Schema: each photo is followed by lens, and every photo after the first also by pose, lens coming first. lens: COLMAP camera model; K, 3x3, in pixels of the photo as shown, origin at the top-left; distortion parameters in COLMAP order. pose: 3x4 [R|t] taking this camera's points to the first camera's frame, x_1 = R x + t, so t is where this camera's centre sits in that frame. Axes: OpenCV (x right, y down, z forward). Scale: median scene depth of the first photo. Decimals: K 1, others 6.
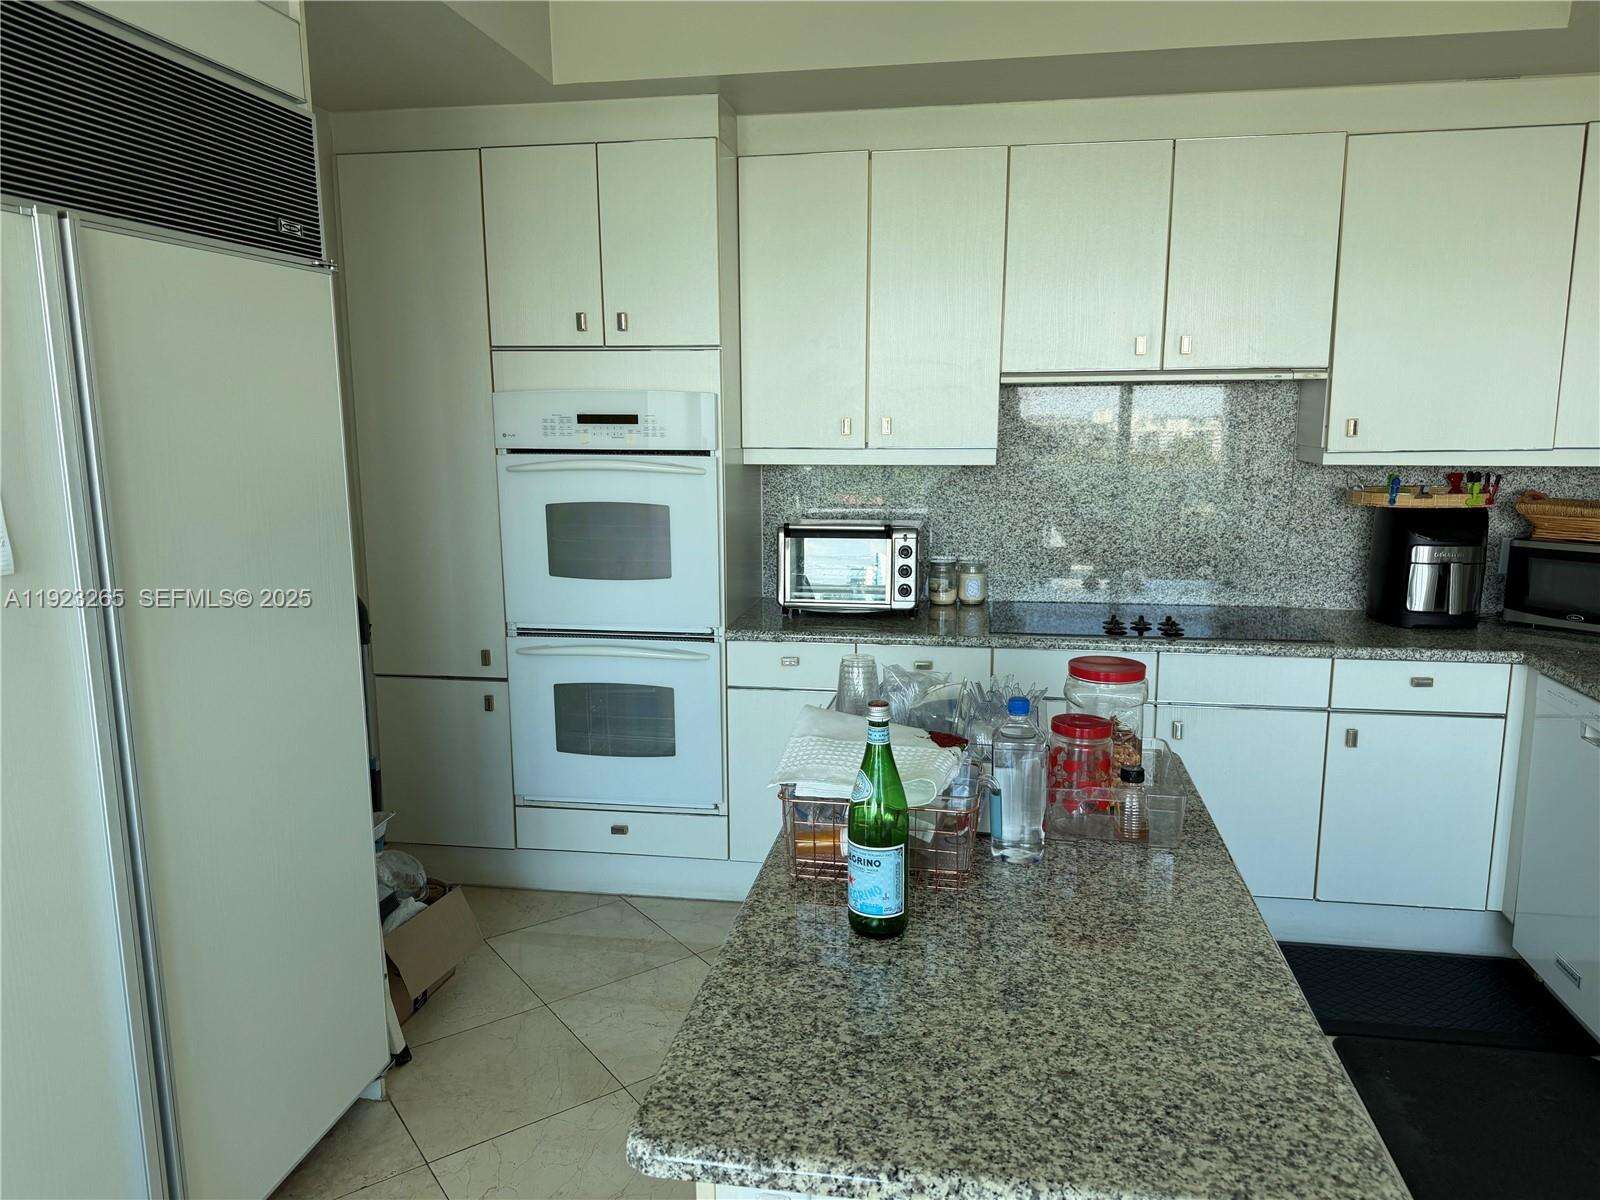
lens RADIAL K [[1111.1, 0, 789.8], [0, 1111.1, 609.0], [0, 0, 1]] dist [0.040058, -0.010675]
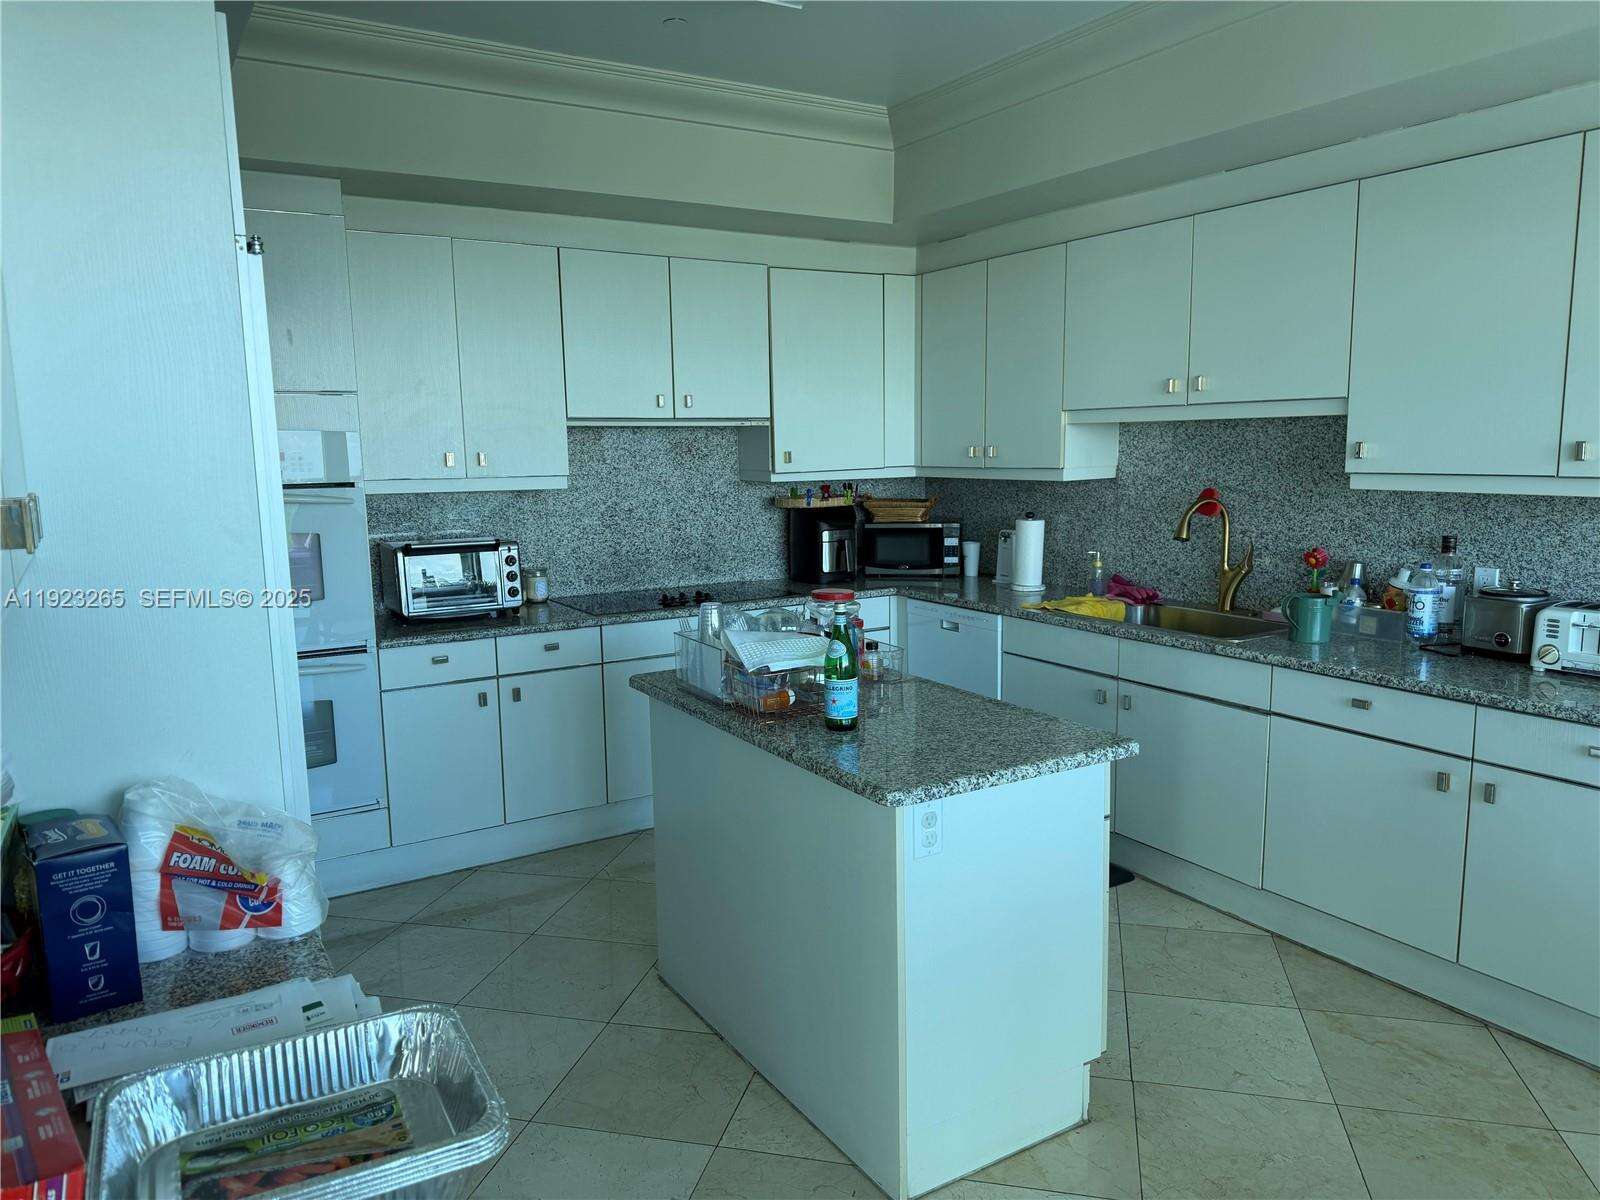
lens RADIAL K [[1111.1, 0, 808.2], [0, 1111.1, 599.2], [0, 0, 1]] dist [0.040058, -0.010675]
pose [[0.743452, -0.098046, 0.661563, -0.479538], [0.126213, 0.991990, 0.005180, 0.026424], [-0.656772, 0.079646, 0.749871, -0.141383]]
